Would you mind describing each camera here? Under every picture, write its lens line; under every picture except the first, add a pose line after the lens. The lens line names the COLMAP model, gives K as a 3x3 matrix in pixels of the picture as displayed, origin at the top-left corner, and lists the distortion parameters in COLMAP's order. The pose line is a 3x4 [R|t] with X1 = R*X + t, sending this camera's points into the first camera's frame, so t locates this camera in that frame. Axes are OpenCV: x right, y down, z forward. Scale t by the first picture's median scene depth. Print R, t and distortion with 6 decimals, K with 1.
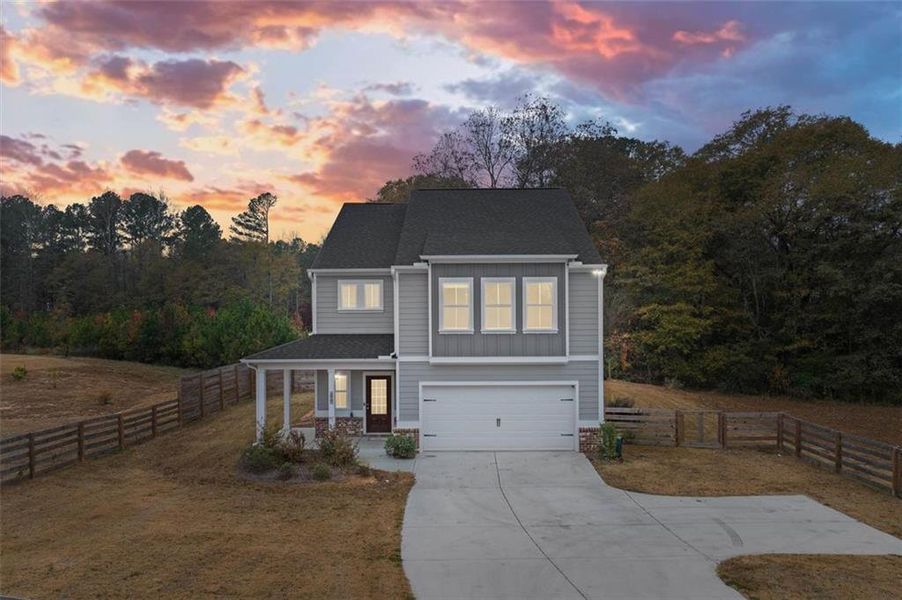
lens RADIAL K [[647.2, 0, 447.9], [0, 647.2, 298.7], [0, 0, 1]] dist [-0.037622, -0.002762]
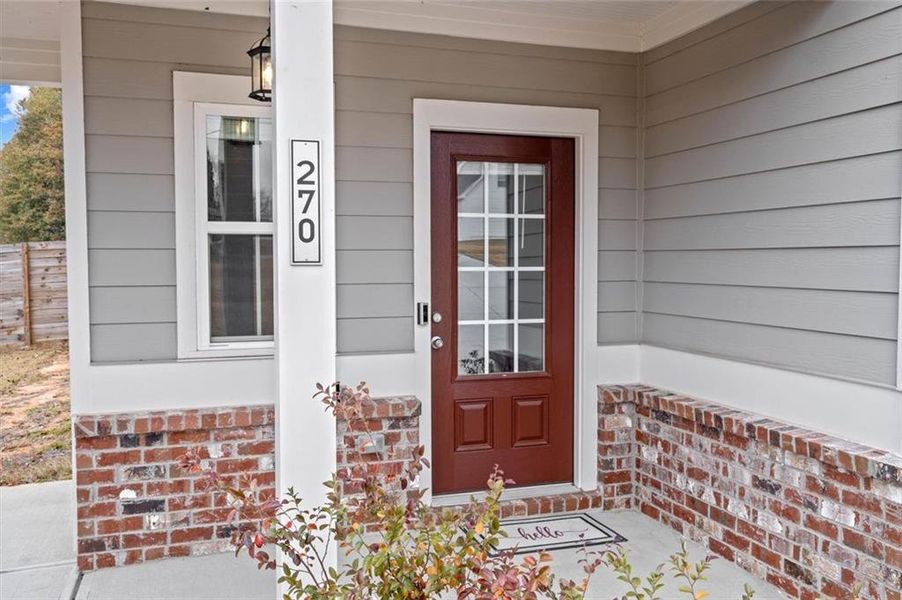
lens RADIAL K [[811.2, 0, 446.0], [0, 811.2, 308.8], [0, 0, 1]] dist [-0.002914, 0.002333]
pose [[0.941381, -0.012814, 0.337101, -0.189754], [-0.002535, 0.998981, 0.045055, 0.153643], [-0.337335, -0.043269, 0.940390, 0.818529]]
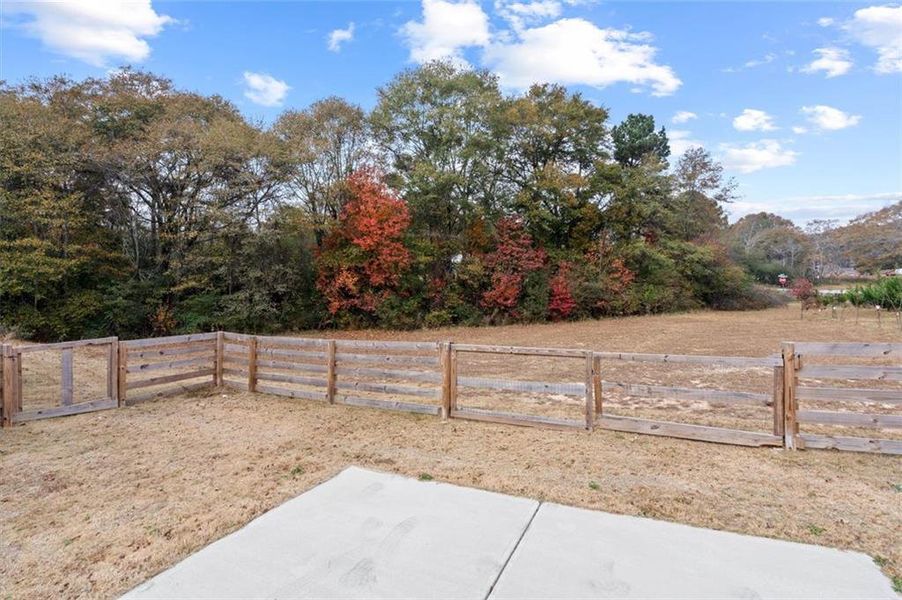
lens RADIAL K [[430.1, 0, 451.9], [0, 430.1, 286.5], [0, 0, 1]] dist [0.000078, 0.000006]
pose [[0.441216, 0.008814, 0.897358, 0.214664], [-0.011880, 0.999922, -0.003980, 0.123637], [-0.897322, -0.008904, 0.441286, 0.558032]]
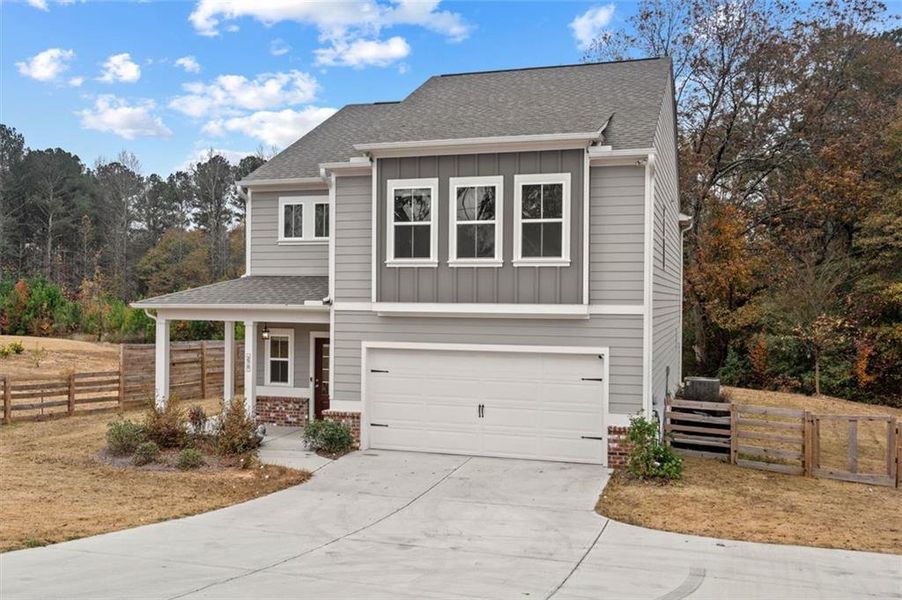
lens RADIAL K [[878.5, 0, 402.6], [0, 878.5, 308.0], [0, 0, 1]] dist [-0.002008, 0.013569]
pose [[0.947686, 0.017933, -0.318700, 0.255210], [-0.017672, 0.999837, 0.003709, 0.083153], [0.318715, 0.002117, 0.947848, 0.154299]]
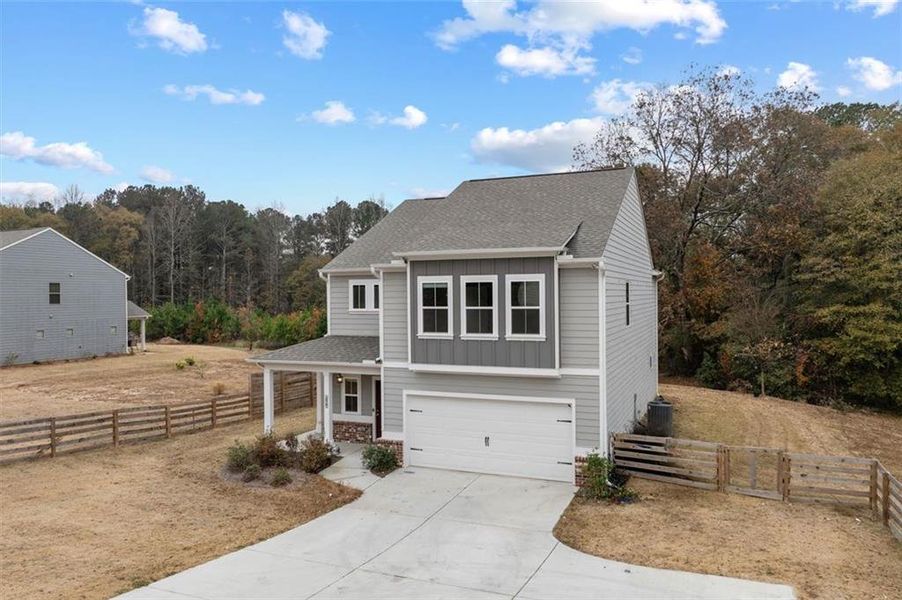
lens RADIAL K [[647.2, 0, 447.9], [0, 647.2, 298.7], [0, 0, 1]] dist [-0.037622, -0.002762]
pose [[0.927544, 0.000379, -0.373715, 0.328359], [0.000419, 0.999998, 0.002055, -0.002603], [0.373715, -0.002062, 0.927541, 0.158474]]
